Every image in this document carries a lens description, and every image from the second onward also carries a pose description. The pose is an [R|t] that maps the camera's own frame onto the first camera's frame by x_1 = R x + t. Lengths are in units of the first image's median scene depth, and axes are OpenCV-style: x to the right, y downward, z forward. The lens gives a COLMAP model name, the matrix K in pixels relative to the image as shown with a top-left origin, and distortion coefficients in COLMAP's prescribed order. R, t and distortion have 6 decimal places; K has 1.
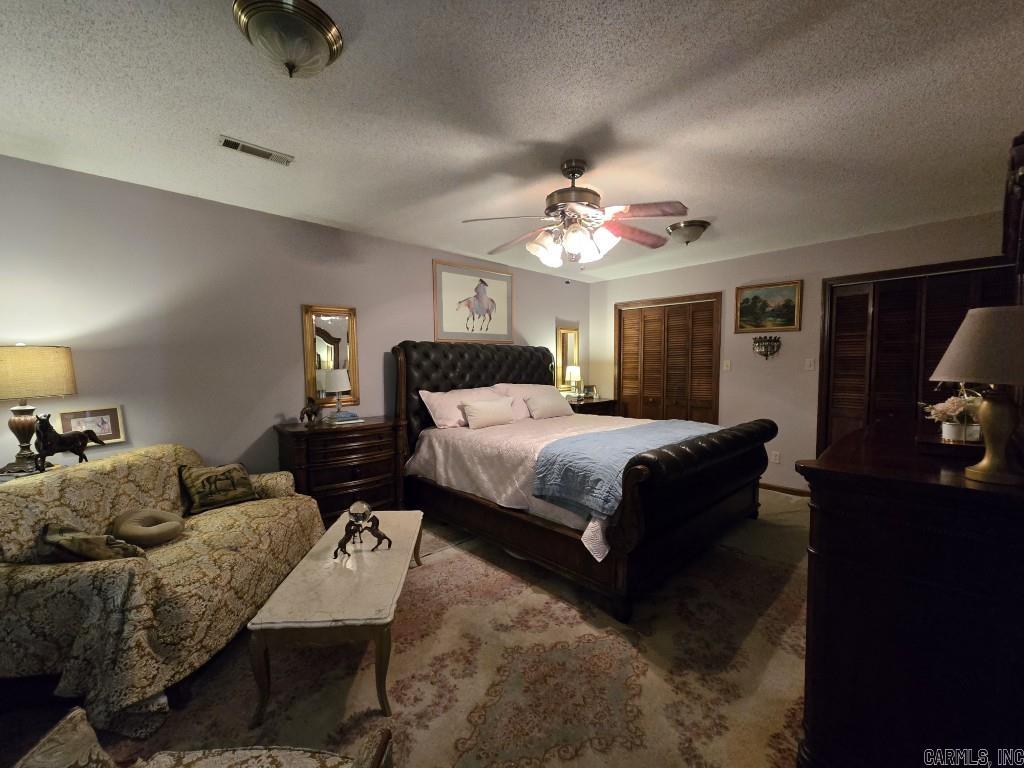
lens RADIAL K [[417.5, 0, 507.8], [0, 417.5, 387.8], [0, 0, 1]] dist [-0.004115, -0.000082]
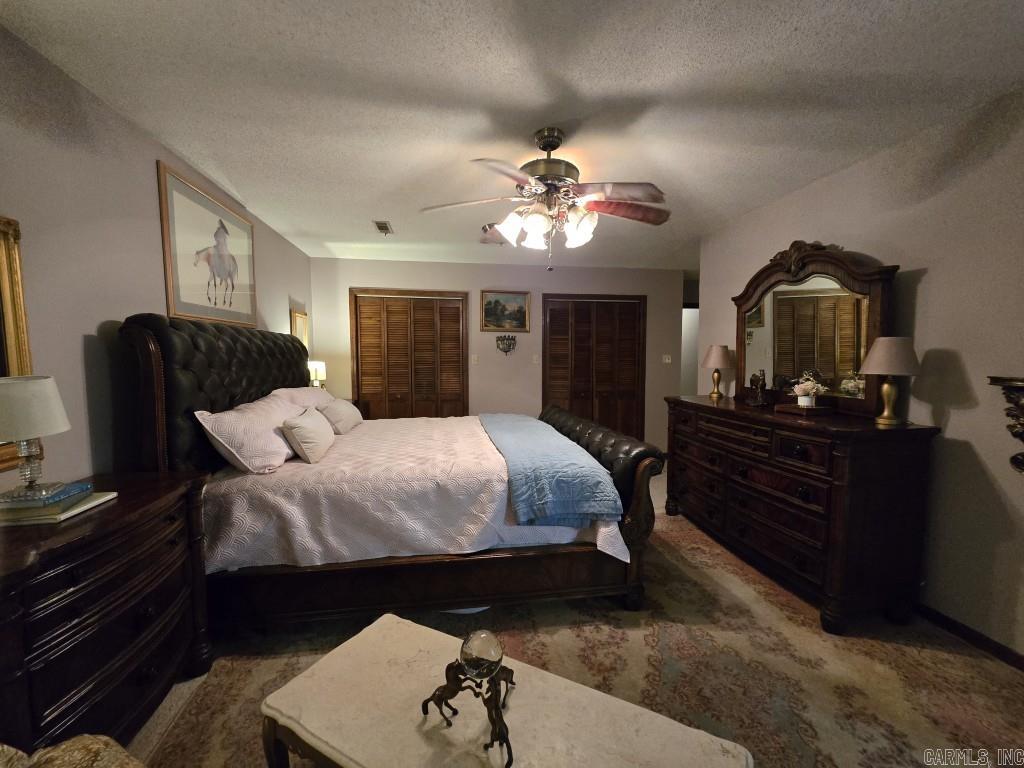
lens RADIAL K [[417.5, 0, 507.8], [0, 417.5, 387.8], [0, 0, 1]] dist [-0.004115, -0.000082]
pose [[0.568814, -0.057640, 0.820444, -0.370693], [0.040494, 0.998294, 0.042059, -0.026015], [-0.821469, 0.009299, 0.570178, 0.335975]]
